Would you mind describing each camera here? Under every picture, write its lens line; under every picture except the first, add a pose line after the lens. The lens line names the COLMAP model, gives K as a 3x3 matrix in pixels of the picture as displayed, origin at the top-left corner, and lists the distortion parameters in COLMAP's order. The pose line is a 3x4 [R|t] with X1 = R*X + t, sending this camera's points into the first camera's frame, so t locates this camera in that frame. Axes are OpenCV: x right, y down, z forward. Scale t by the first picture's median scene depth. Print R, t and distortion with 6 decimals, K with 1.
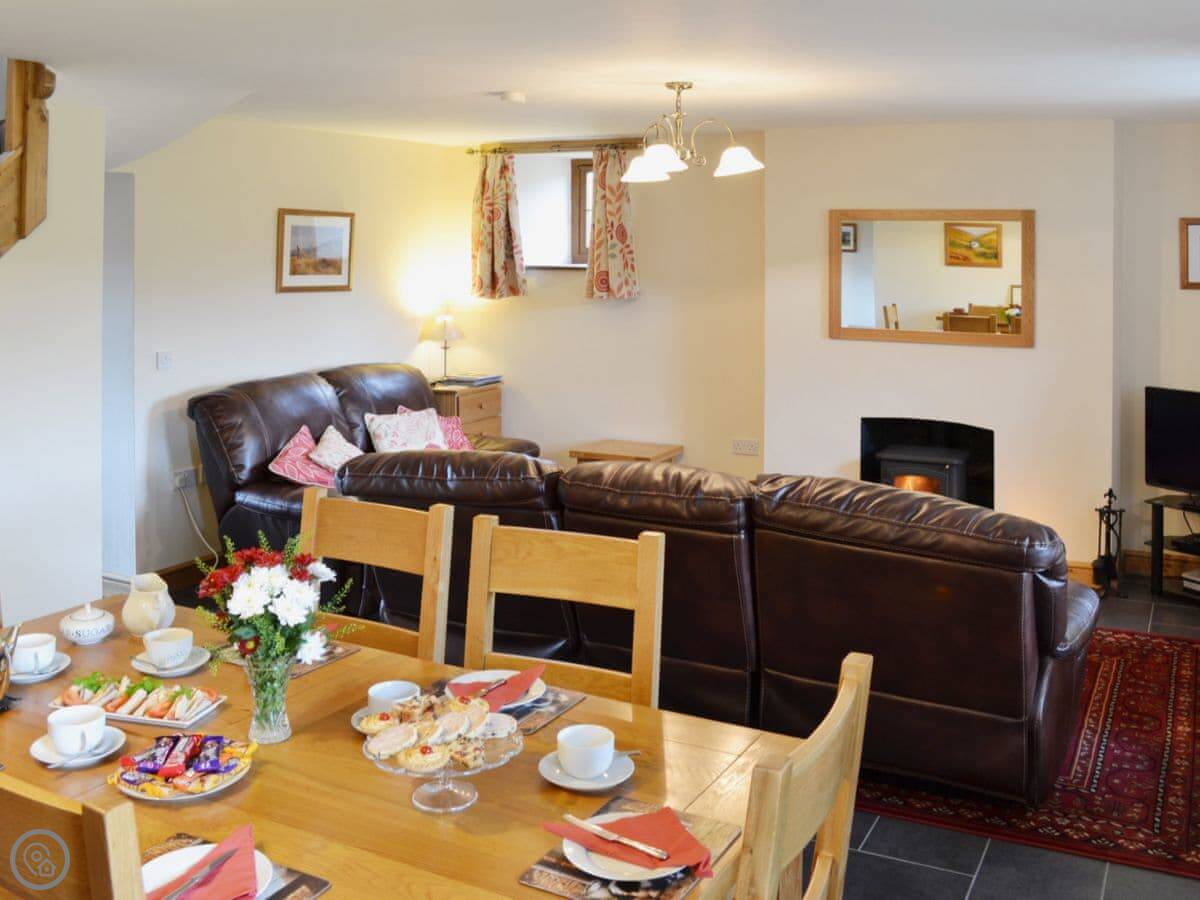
lens RADIAL K [[1238.6, 0, 594.7], [0, 1238.6, 440.7], [0, 0, 1]] dist [-0.048292, 0.000000]
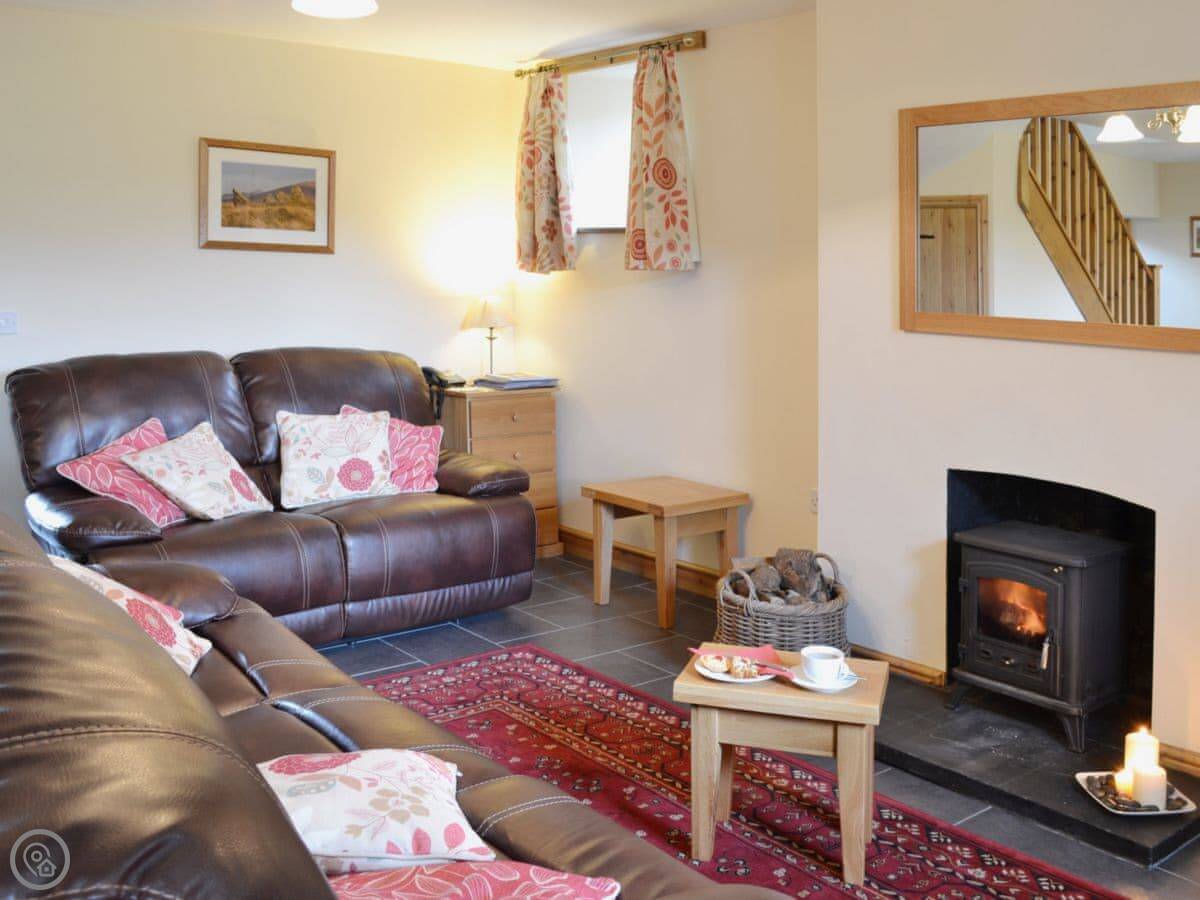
lens RADIAL K [[1238.6, 0, 604.1], [0, 1238.6, 454.0], [0, 0, 1]] dist [-0.048292, 0.000000]
pose [[0.915322, 0.075088, -0.395661, 0.269858], [-0.081378, 0.996683, 0.000888, -0.011590], [0.394415, 0.031385, 0.918396, 0.365178]]
